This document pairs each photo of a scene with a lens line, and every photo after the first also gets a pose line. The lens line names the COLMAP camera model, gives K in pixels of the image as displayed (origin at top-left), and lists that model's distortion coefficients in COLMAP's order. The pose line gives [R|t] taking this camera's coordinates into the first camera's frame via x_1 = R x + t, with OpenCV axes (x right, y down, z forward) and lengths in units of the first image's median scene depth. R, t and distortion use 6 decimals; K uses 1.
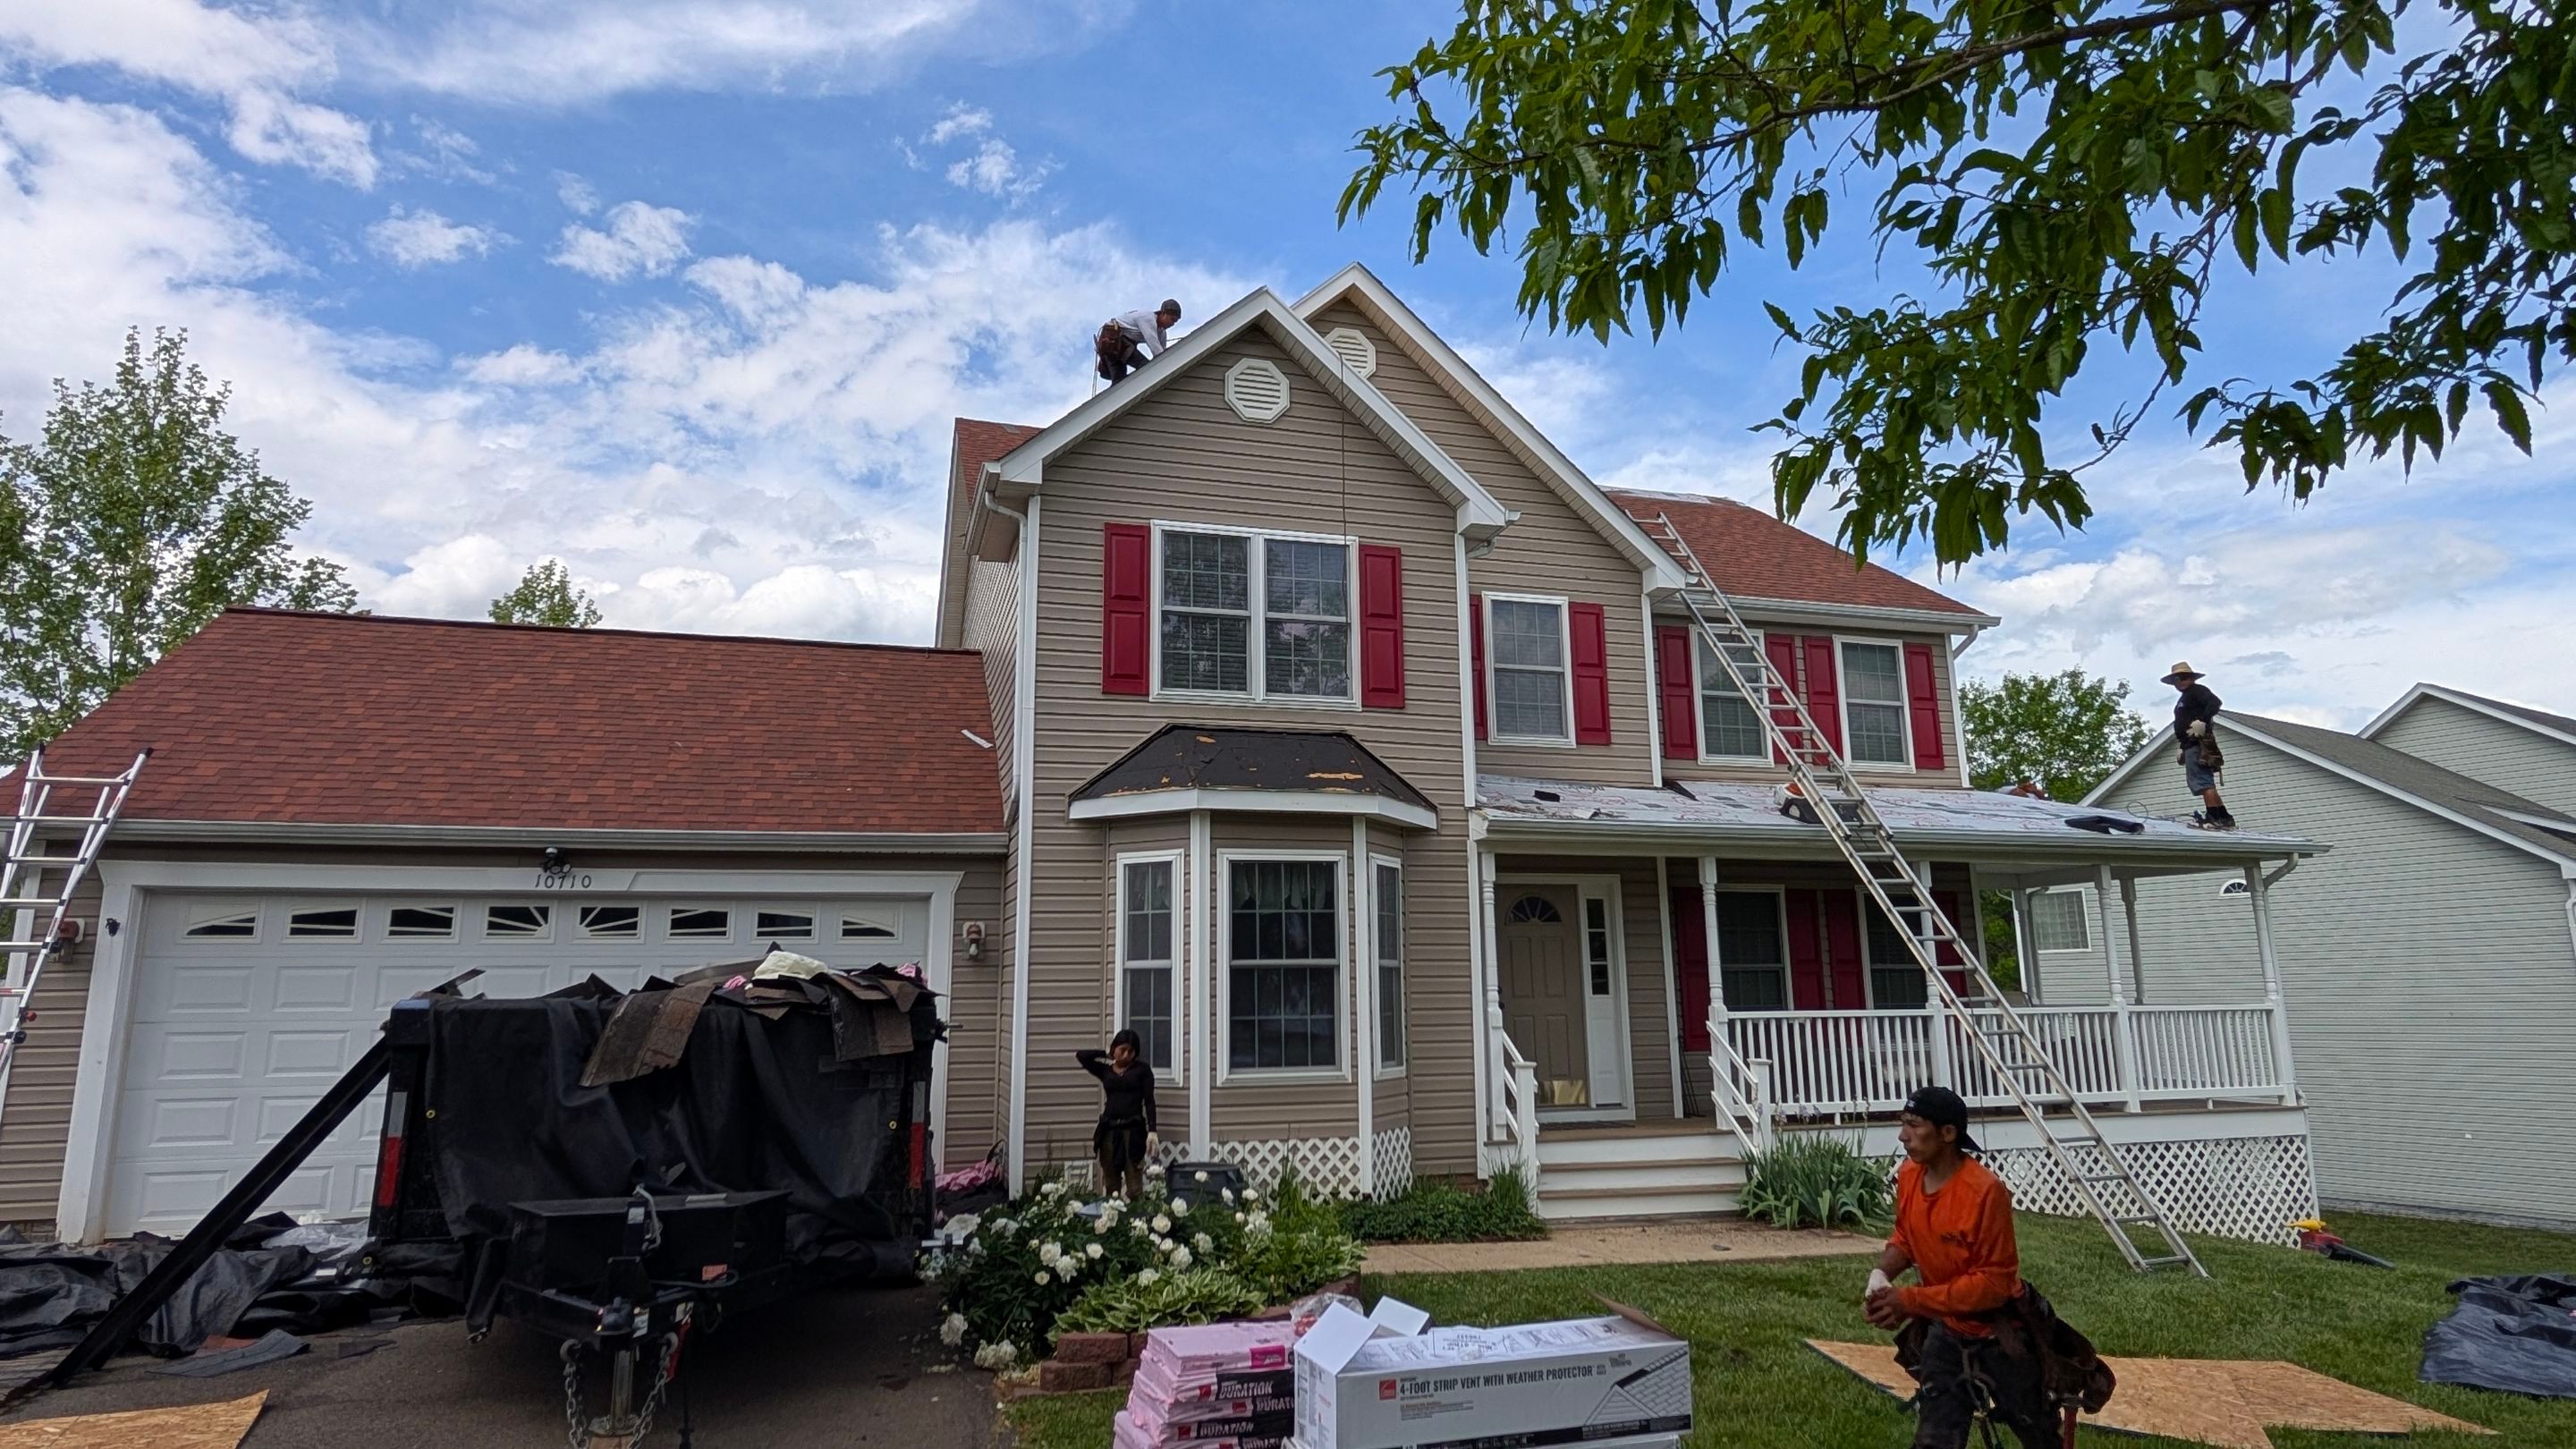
lens RADIAL K [[1360.2, 0, 1288.0], [0, 1360.2, 724.5], [0, 0, 1]] dist [-0.005996, 0.000068]
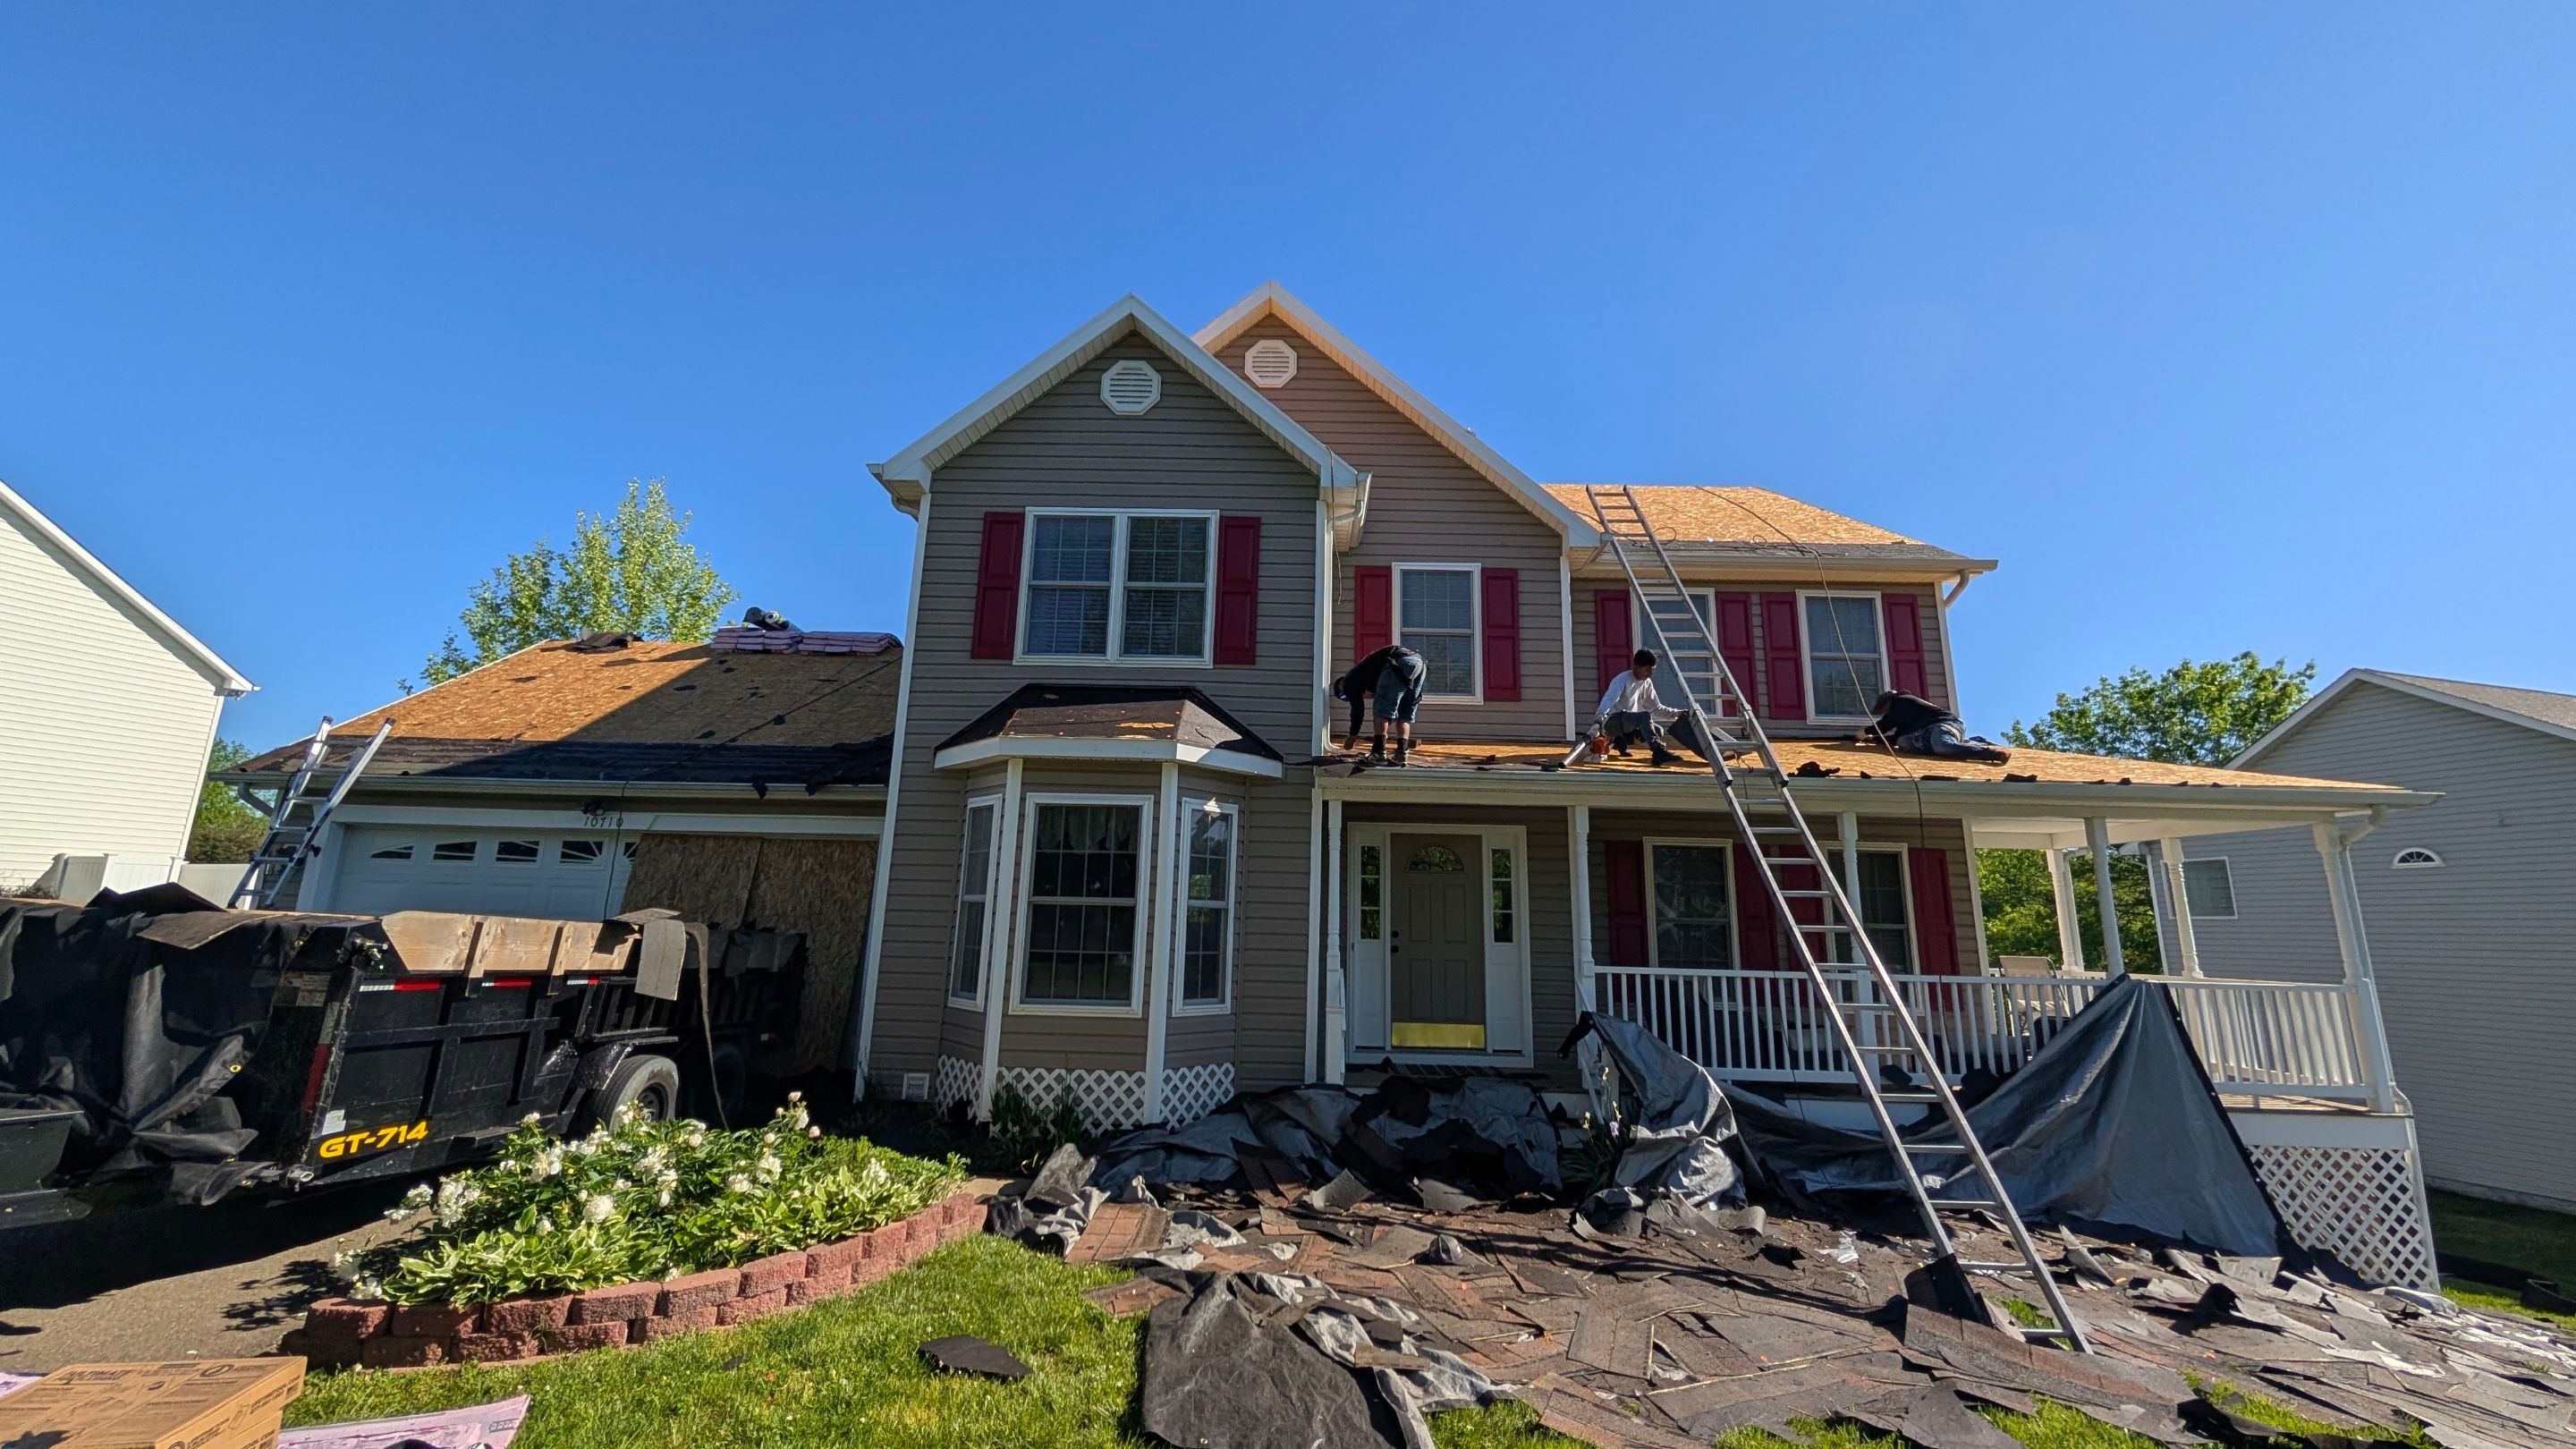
lens RADIAL K [[943.3, 0, 1288.0], [0, 943.3, 724.5], [0, 0, 1]] dist [0.000084, -0.000056]
pose [[0.955500, -0.025588, -0.293879, 0.343732], [0.022231, 0.999644, -0.014759, 0.048606], [0.294152, 0.007569, 0.955729, 0.318278]]
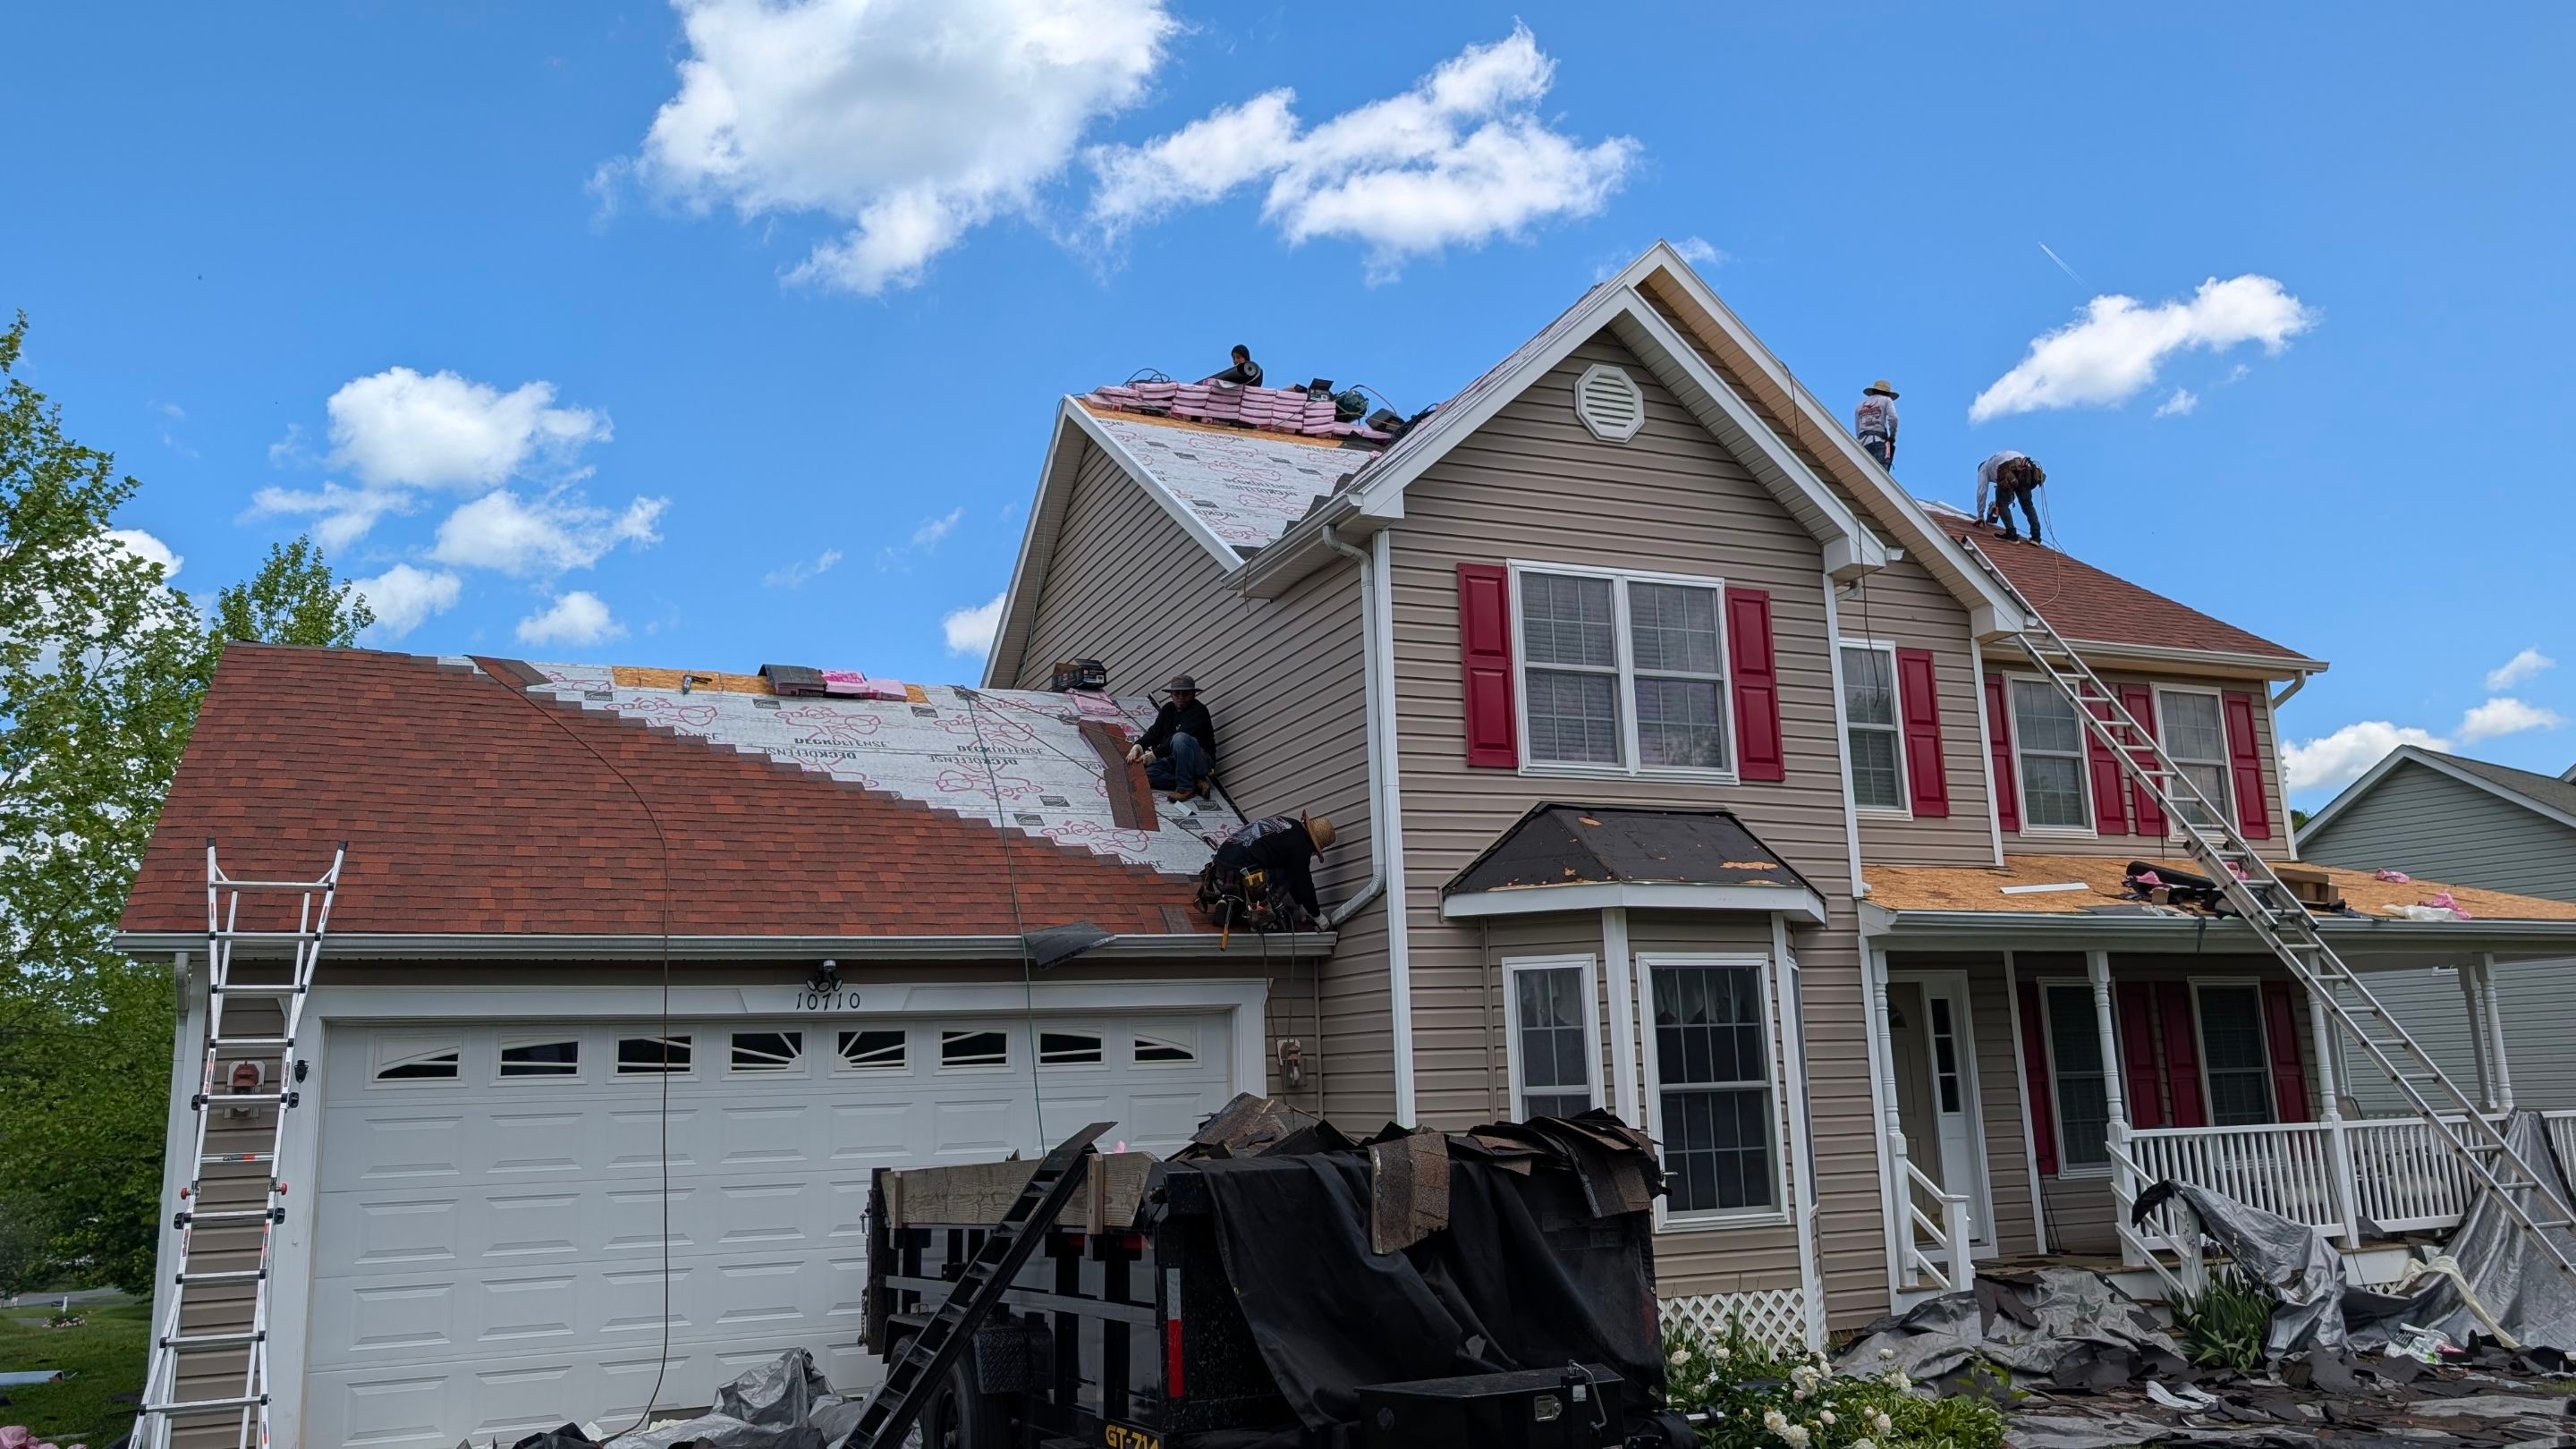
lens RADIAL K [[1803.7, 0, 1288.0], [0, 1803.7, 724.5], [0, 0, 1]] dist [0.002091, -0.000671]
pose [[0.993977, 0.003169, 0.109547, -0.366036], [-0.001974, 0.999937, -0.011019, -0.036134], [-0.109575, 0.010737, 0.993921, -0.093812]]
